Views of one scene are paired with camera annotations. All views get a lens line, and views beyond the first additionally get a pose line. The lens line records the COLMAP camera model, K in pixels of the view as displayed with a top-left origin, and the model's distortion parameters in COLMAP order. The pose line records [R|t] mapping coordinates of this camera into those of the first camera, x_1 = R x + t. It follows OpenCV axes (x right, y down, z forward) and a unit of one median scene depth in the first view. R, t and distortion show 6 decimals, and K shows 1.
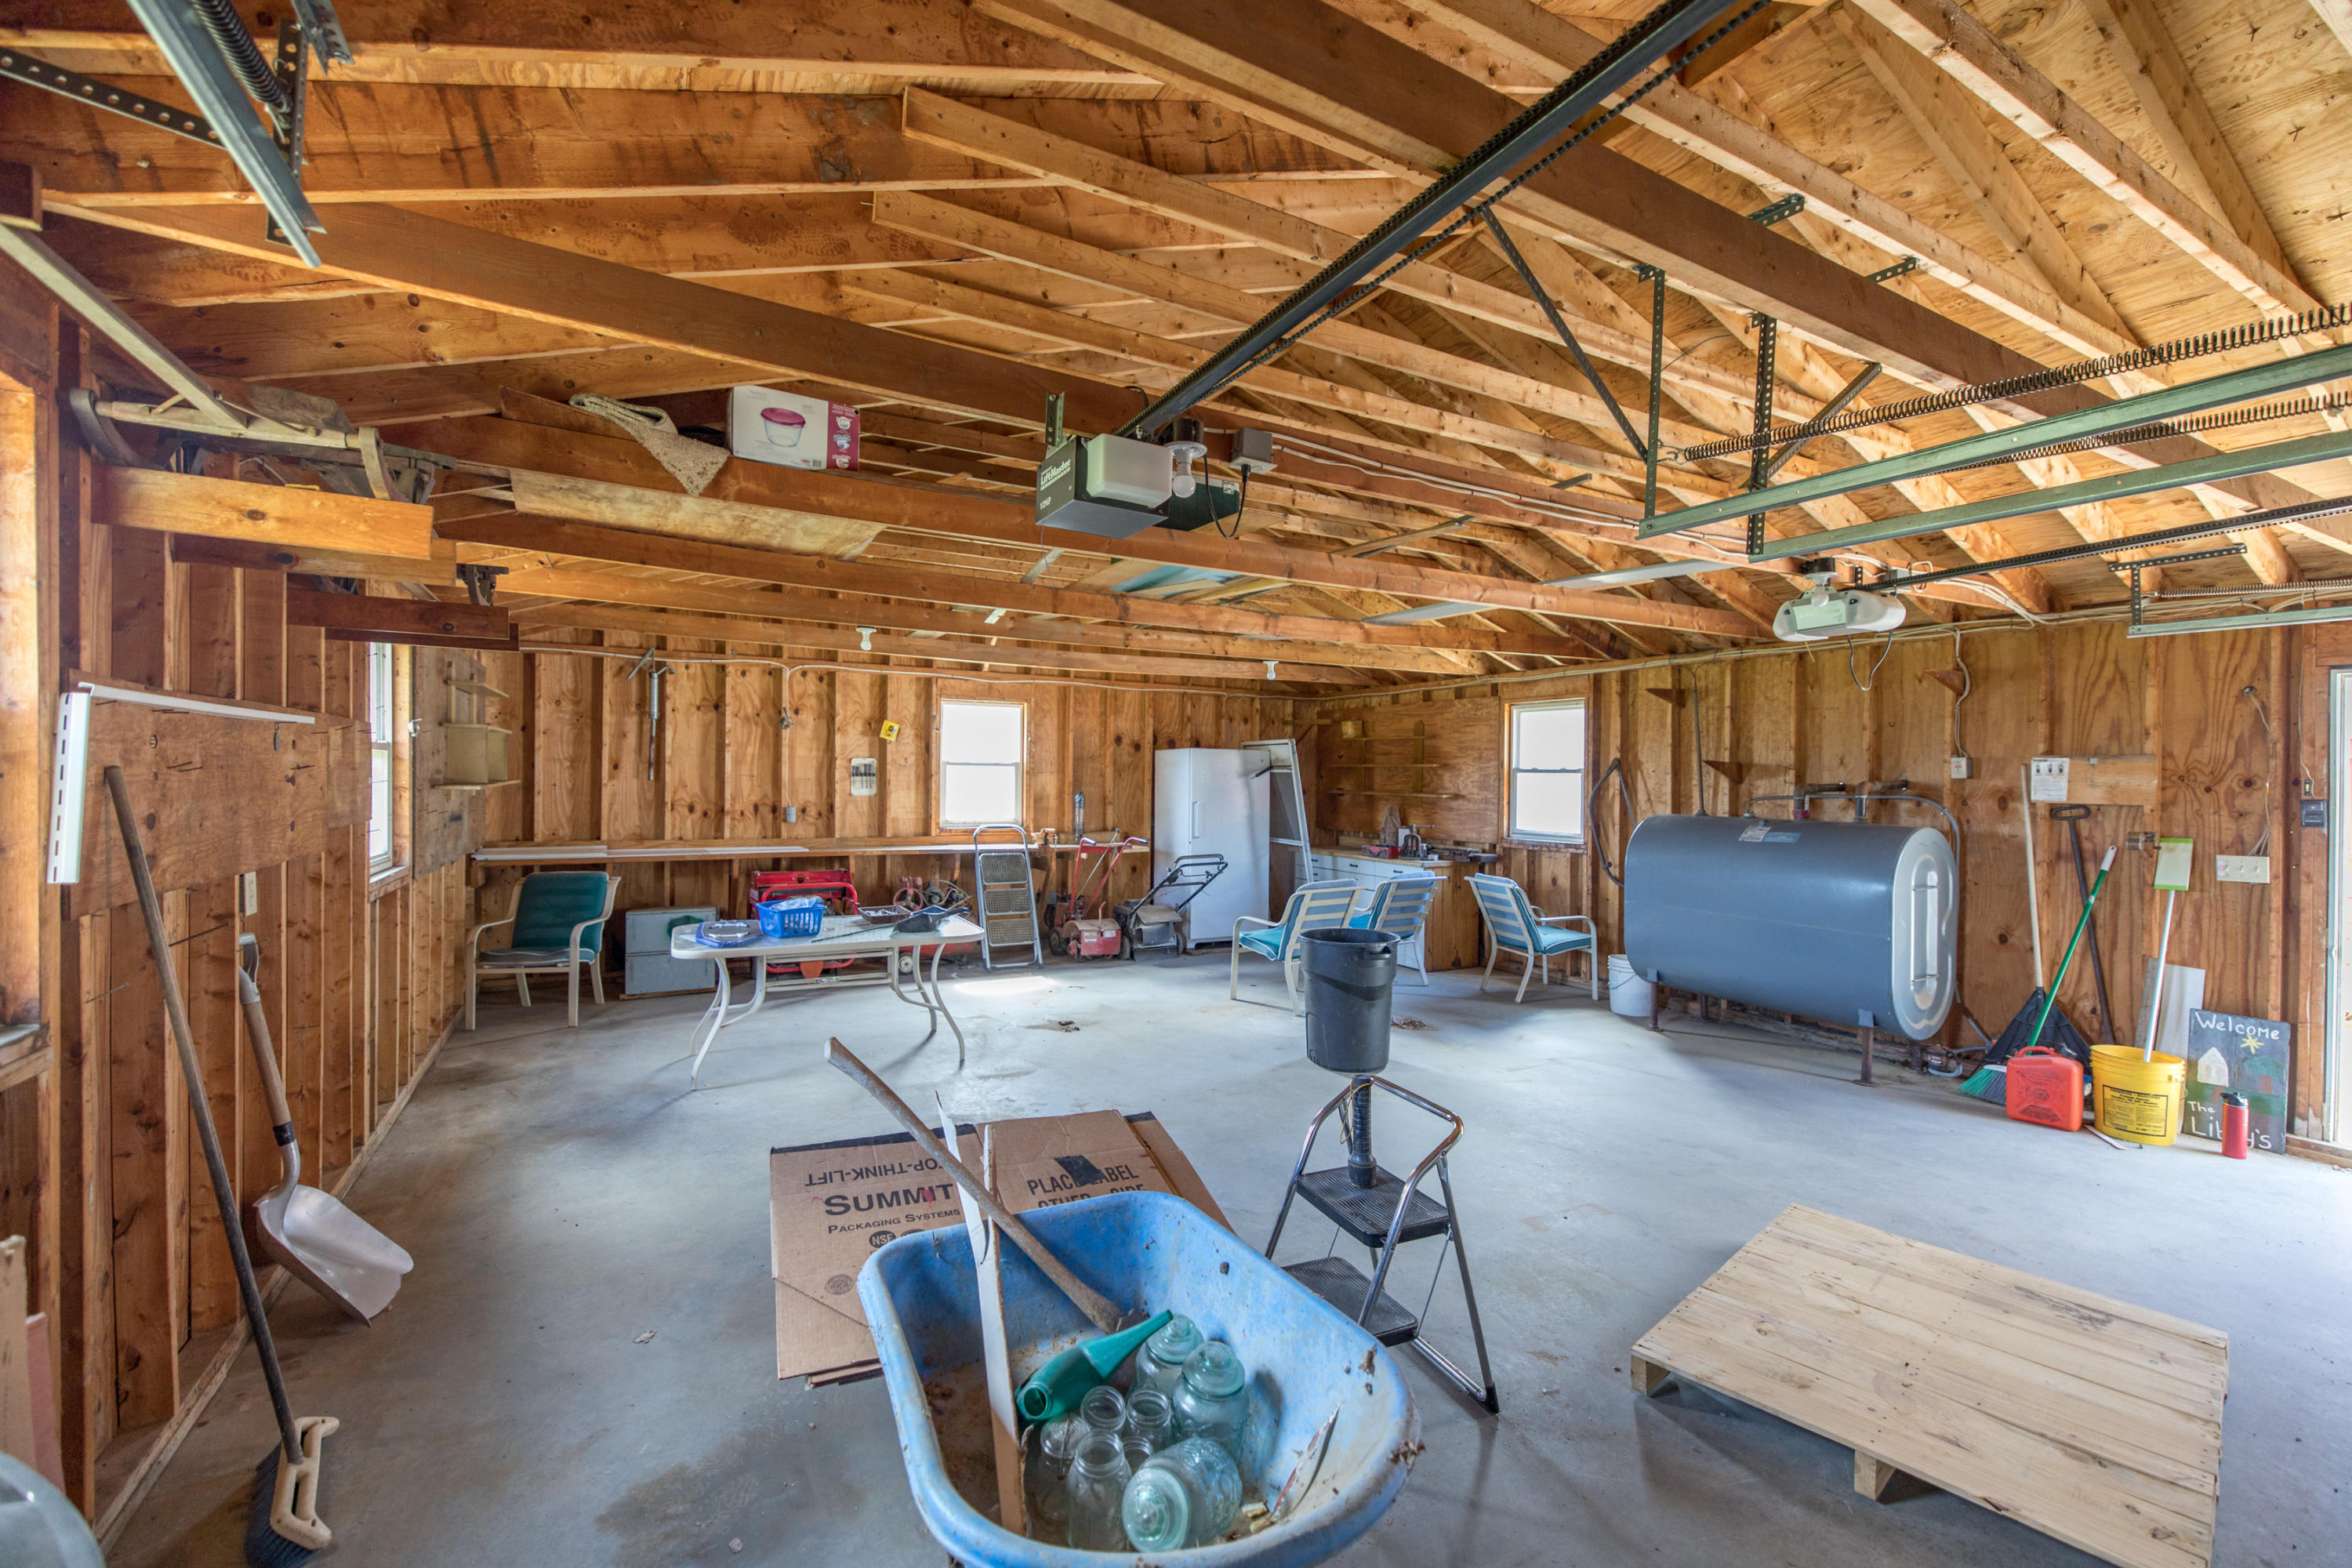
lens RADIAL K [[1001.2, 0, 1163.6], [0, 1001.2, 770.2], [0, 0, 1]] dist [-0.000448, -0.000111]
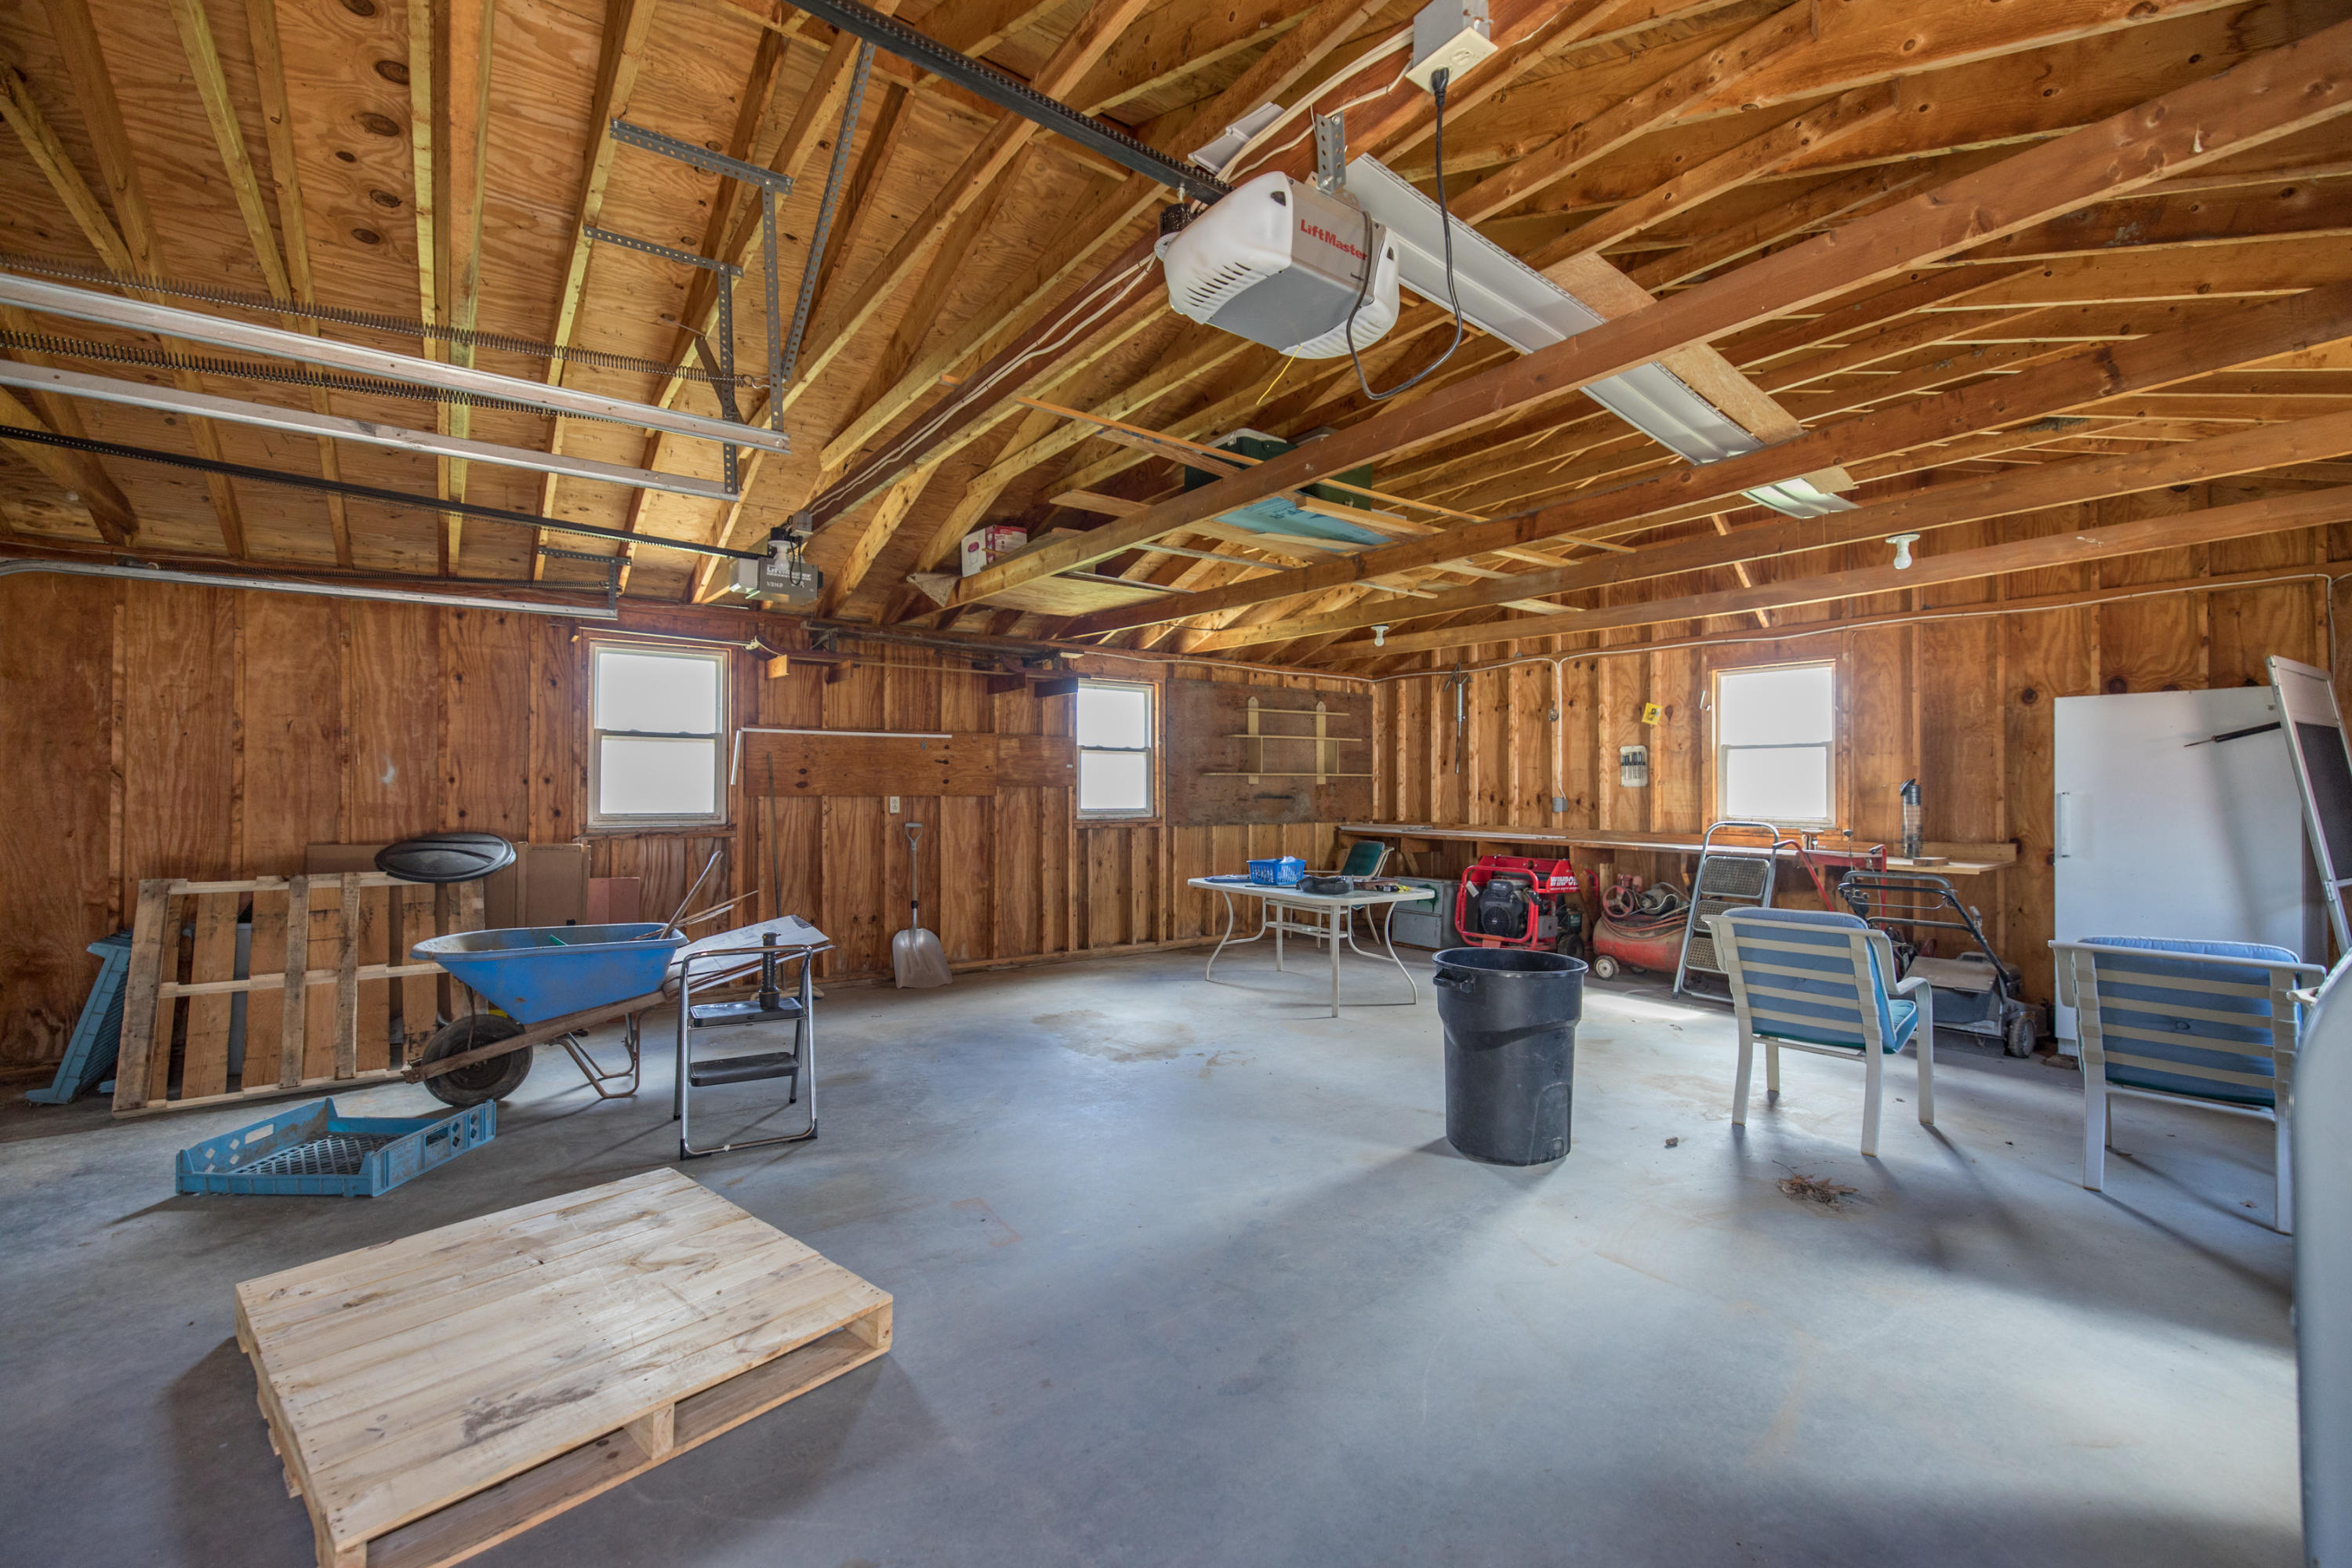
lens RADIAL K [[1001.2, 0, 1163.6], [0, 1001.2, 770.2], [0, 0, 1]] dist [-0.000448, -0.000111]
pose [[0.099677, -0.030021, -0.994567, 0.594170], [0.002860, 0.999549, -0.029885, 0.038014], [0.995016, 0.000134, 0.099718, 0.493038]]
